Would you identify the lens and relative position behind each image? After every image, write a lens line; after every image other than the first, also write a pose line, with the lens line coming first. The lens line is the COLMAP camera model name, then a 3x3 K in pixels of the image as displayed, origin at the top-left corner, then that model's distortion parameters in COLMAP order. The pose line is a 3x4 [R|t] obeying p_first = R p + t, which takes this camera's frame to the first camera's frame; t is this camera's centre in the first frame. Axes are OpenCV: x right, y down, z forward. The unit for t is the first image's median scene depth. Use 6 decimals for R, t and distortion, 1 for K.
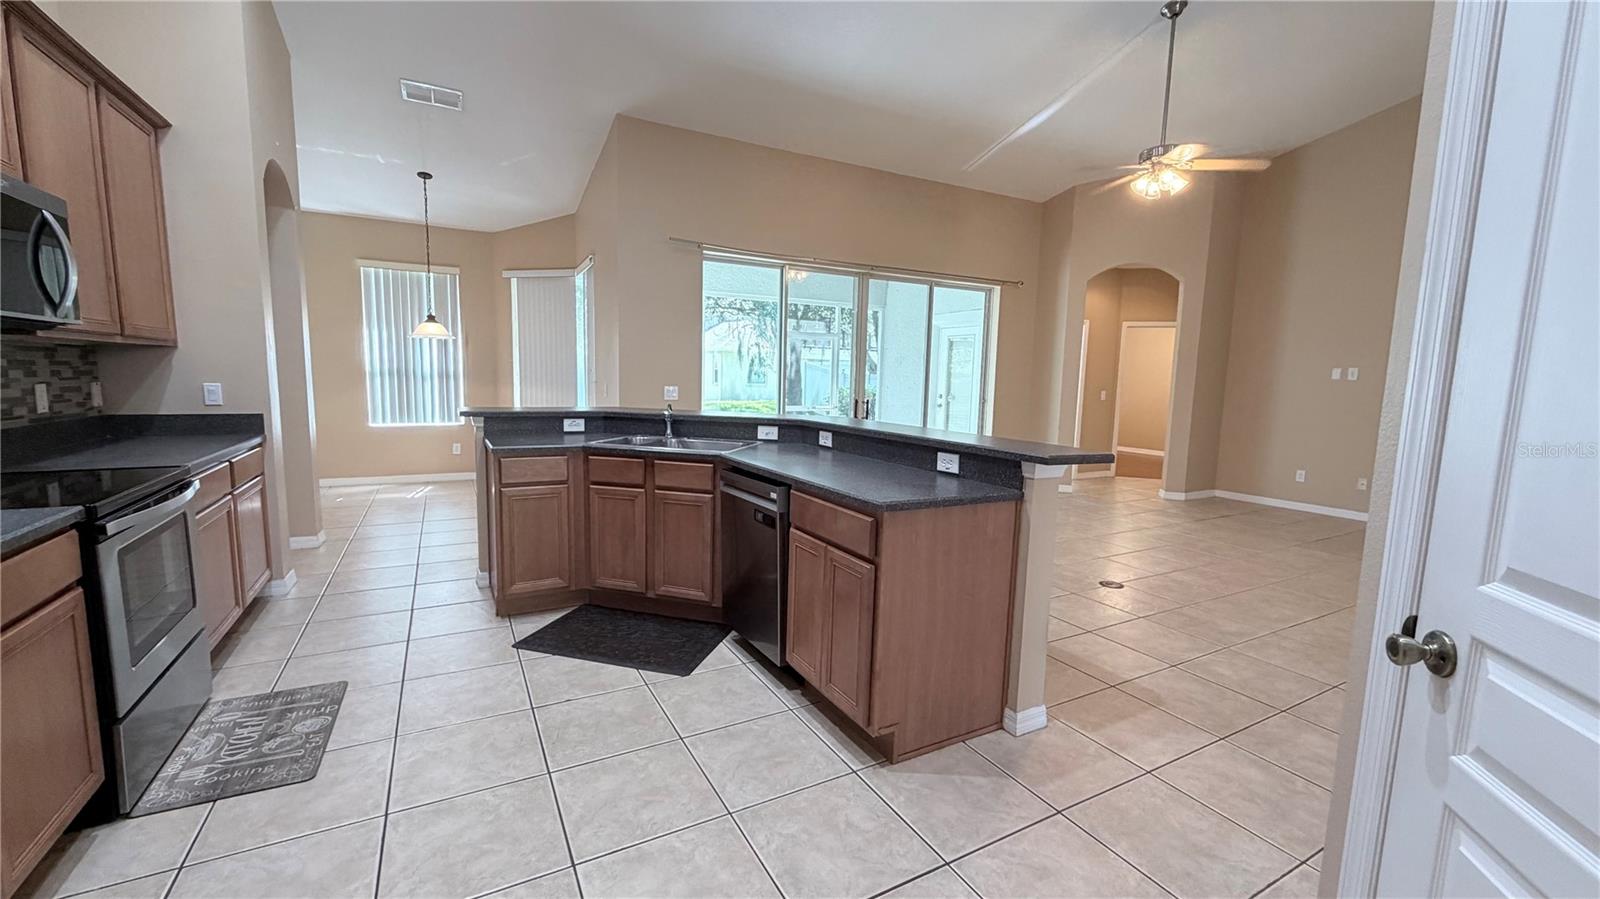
lens RADIAL K [[637.2, 0, 795.8], [0, 637.2, 450.9], [0, 0, 1]] dist [-0.000135, 0.000176]
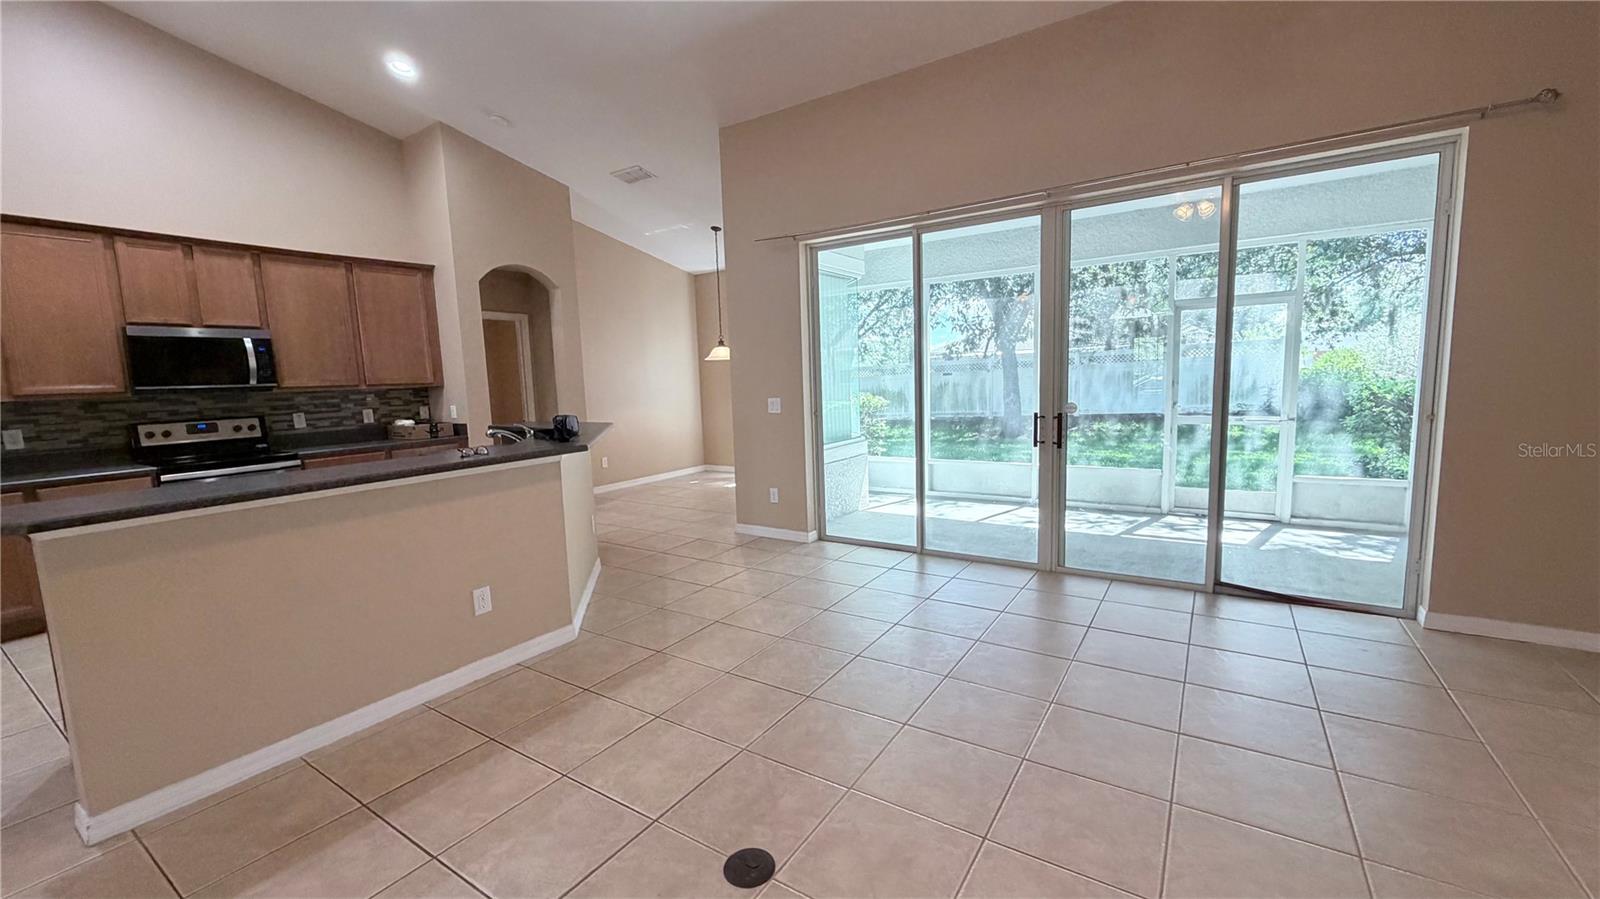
lens RADIAL K [[637.2, 0, 795.8], [0, 637.2, 450.9], [0, 0, 1]] dist [-0.000135, 0.000176]
pose [[0.465610, 0.065787, -0.882542, 1.105864], [-0.059245, 0.997313, 0.043086, -0.116477], [0.883005, 0.032225, 0.468256, 1.036747]]
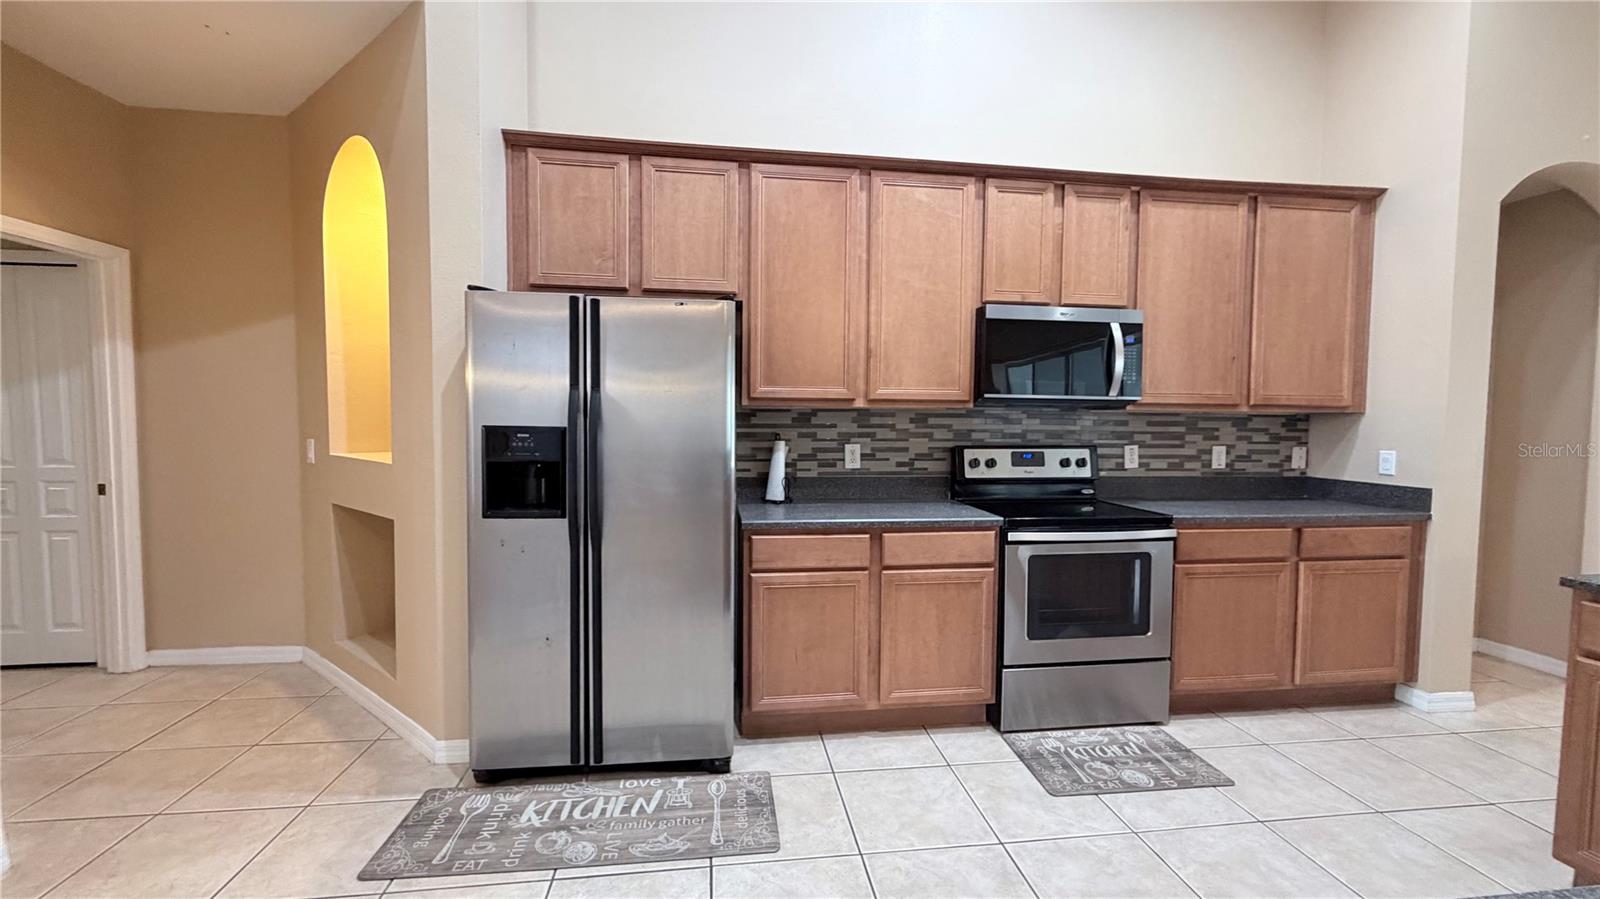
lens RADIAL K [[637.2, 0, 795.8], [0, 637.2, 450.9], [0, 0, 1]] dist [-0.000135, 0.000176]
pose [[-0.366675, 0.020394, -0.930126, 0.263521], [-0.129086, 0.988974, 0.072572, -0.063887], [0.921350, 0.146676, -0.360000, 0.552733]]
